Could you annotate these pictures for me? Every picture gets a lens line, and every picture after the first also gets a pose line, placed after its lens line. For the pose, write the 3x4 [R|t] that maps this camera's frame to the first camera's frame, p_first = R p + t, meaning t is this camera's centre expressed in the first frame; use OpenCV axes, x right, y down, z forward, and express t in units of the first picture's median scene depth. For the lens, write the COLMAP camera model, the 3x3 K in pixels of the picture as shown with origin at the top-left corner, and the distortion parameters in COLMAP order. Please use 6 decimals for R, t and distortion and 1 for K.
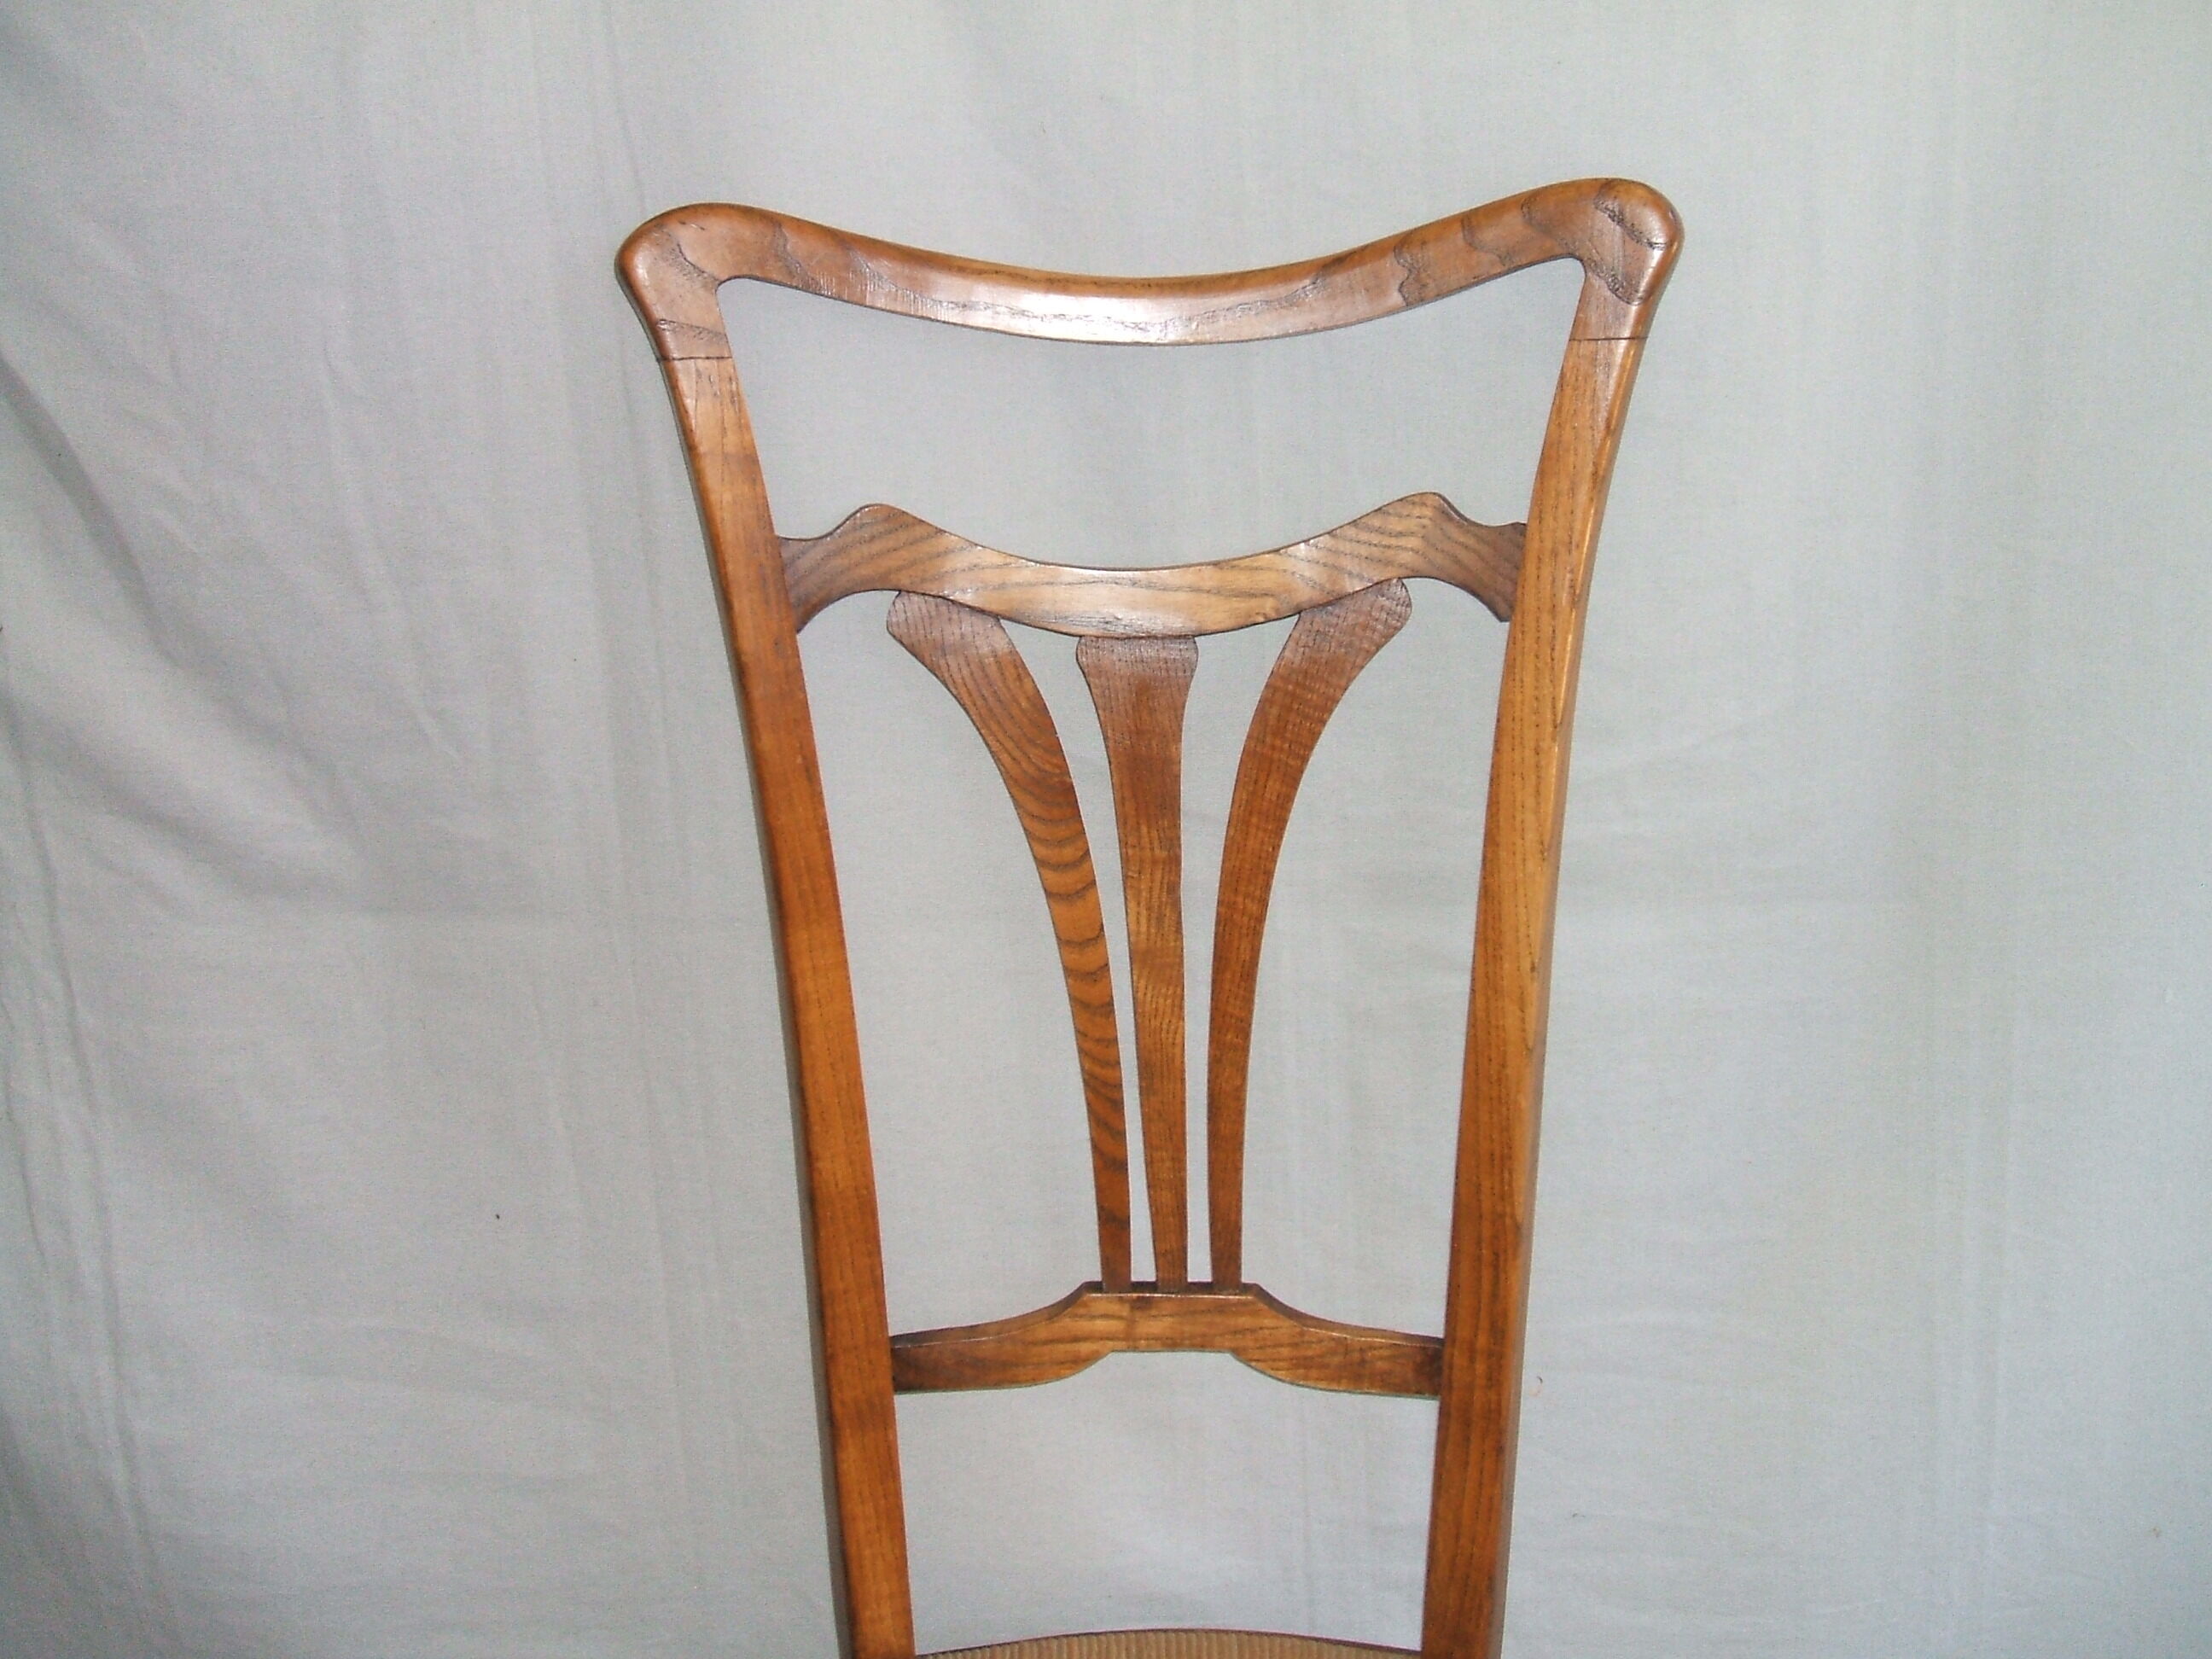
lens RADIAL K [[2499.2, 0, 1106.0], [0, 2499.2, 829.5], [0, 0, 1]] dist [-0.144638, 0.173493]
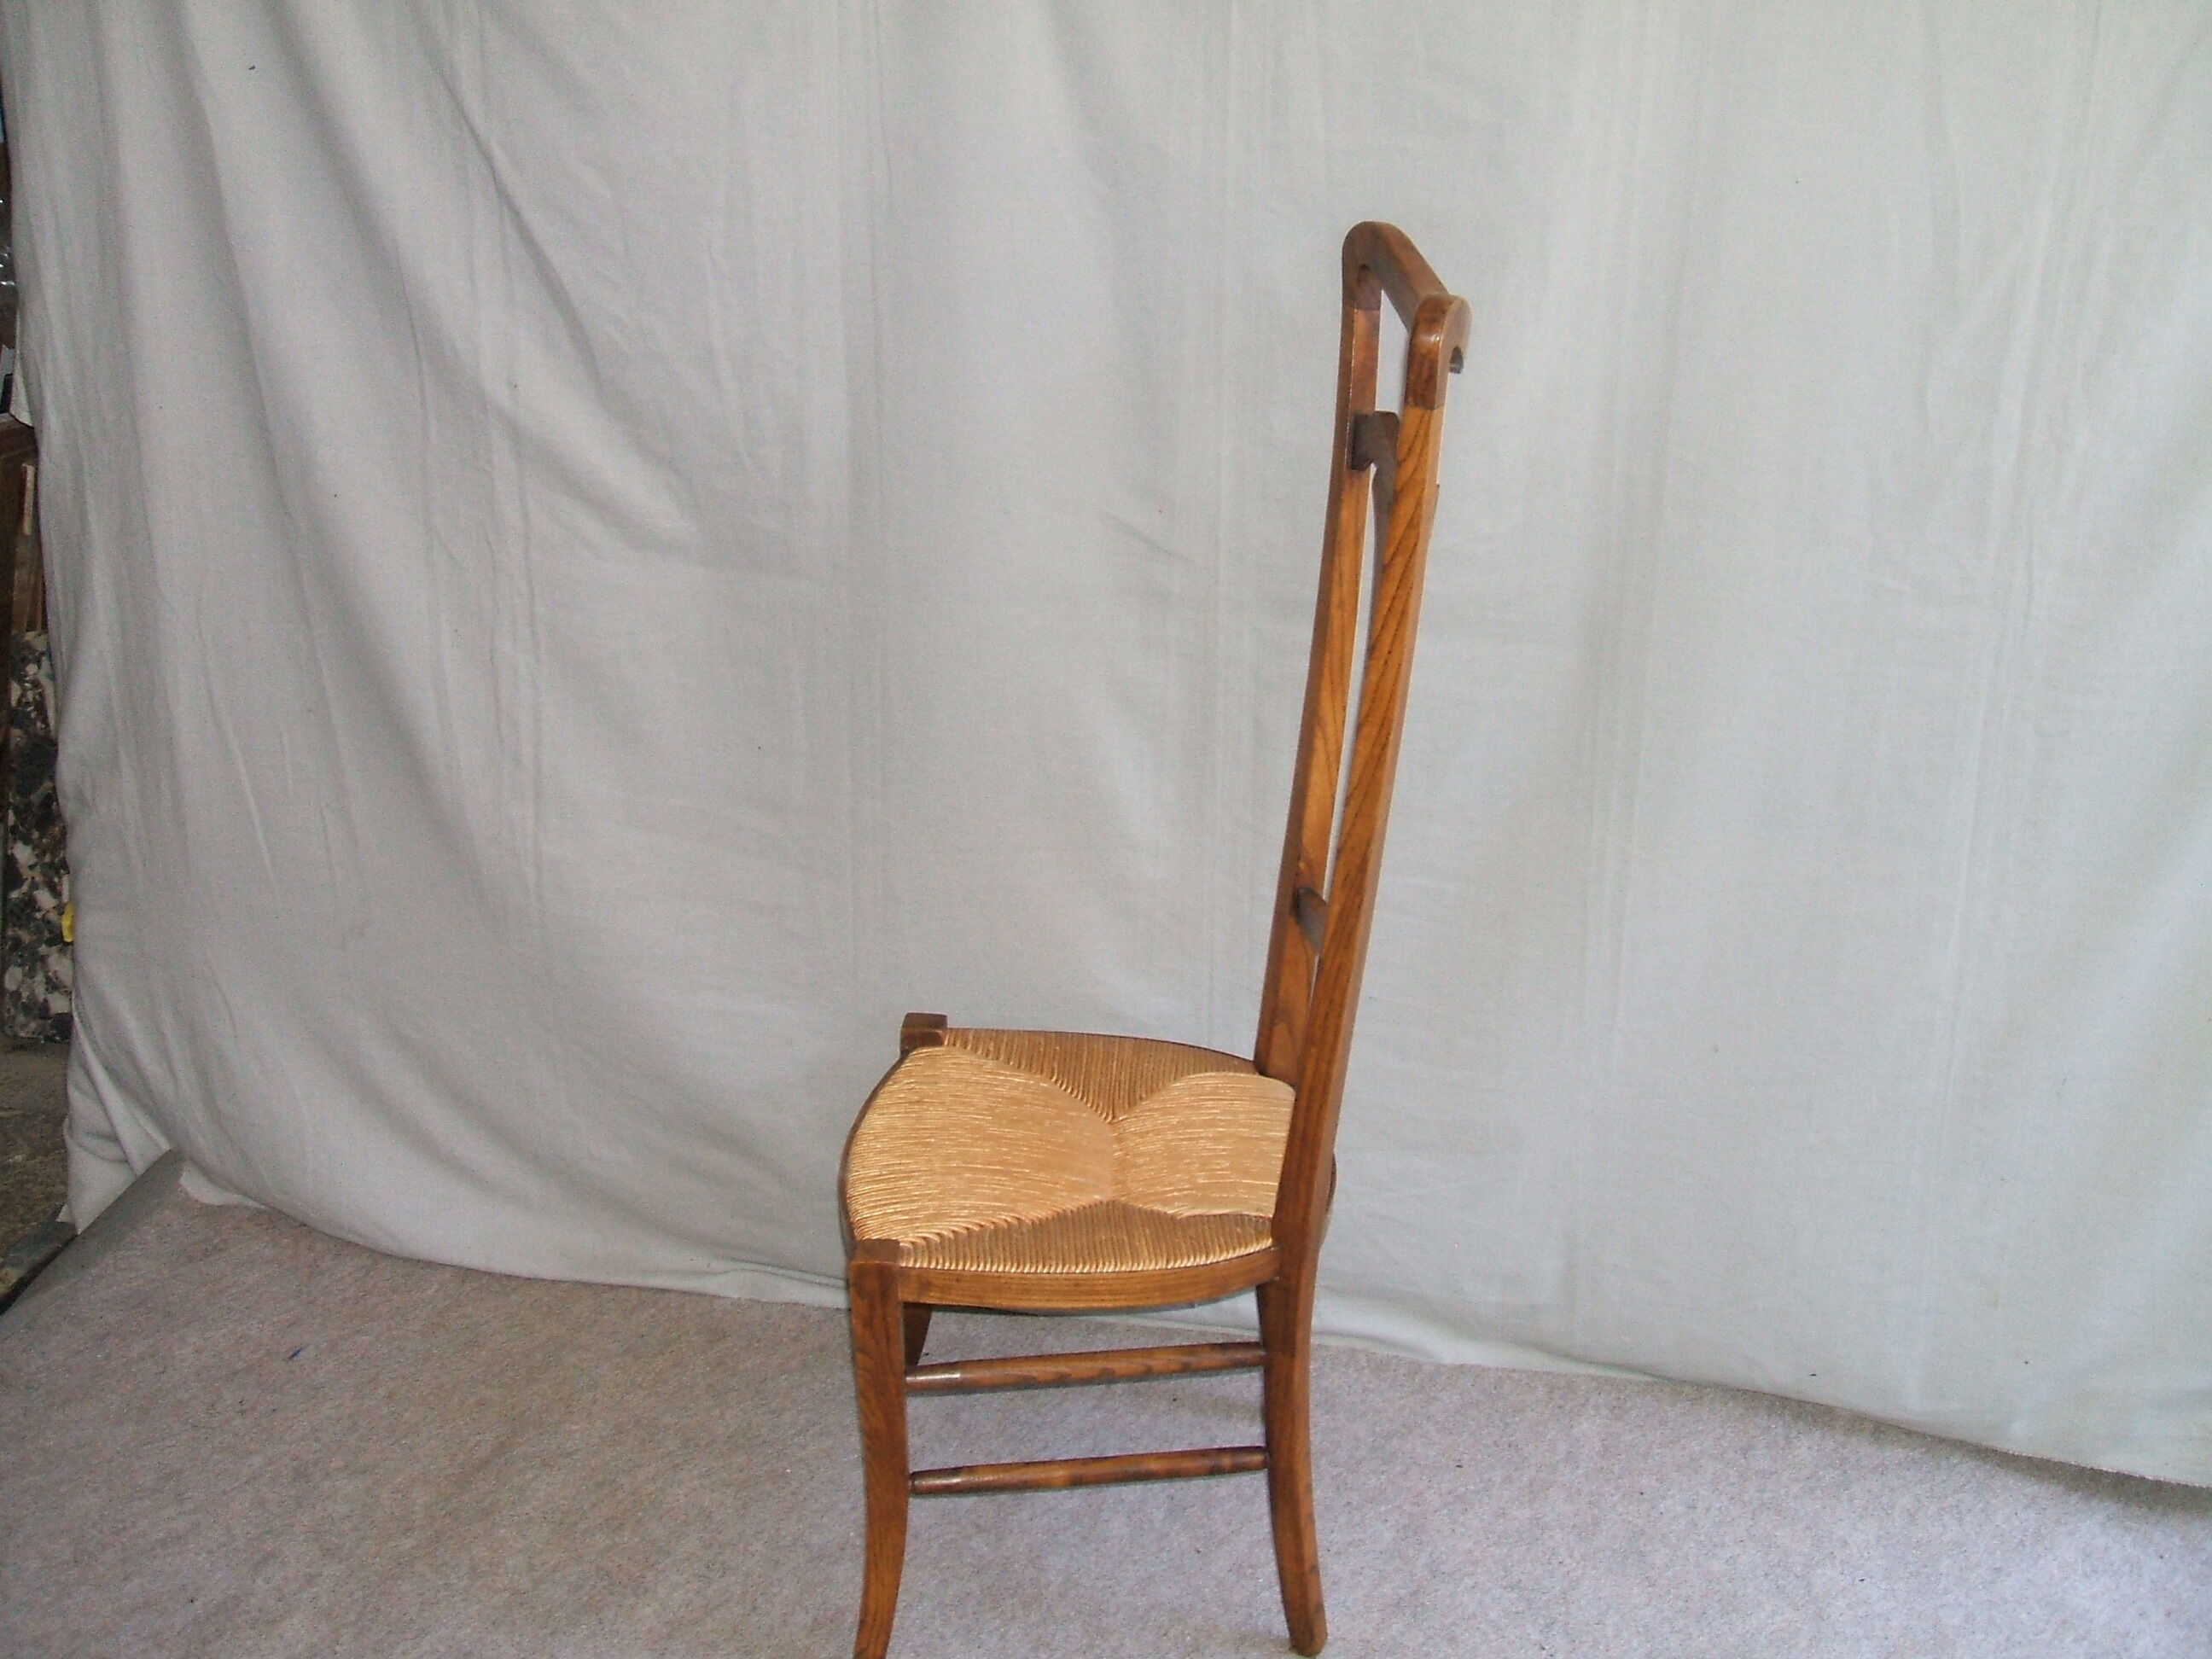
lens RADIAL K [[2516.4, 0, 1113.3], [0, 2516.4, 824.7], [0, 0, 1]] dist [-0.142662, 0.184555]
pose [[0.989758, 0.109946, -0.091052, 0.172285], [-0.100401, 0.989549, 0.103497, 0.003343], [0.101480, -0.093295, 0.990453, -0.752090]]
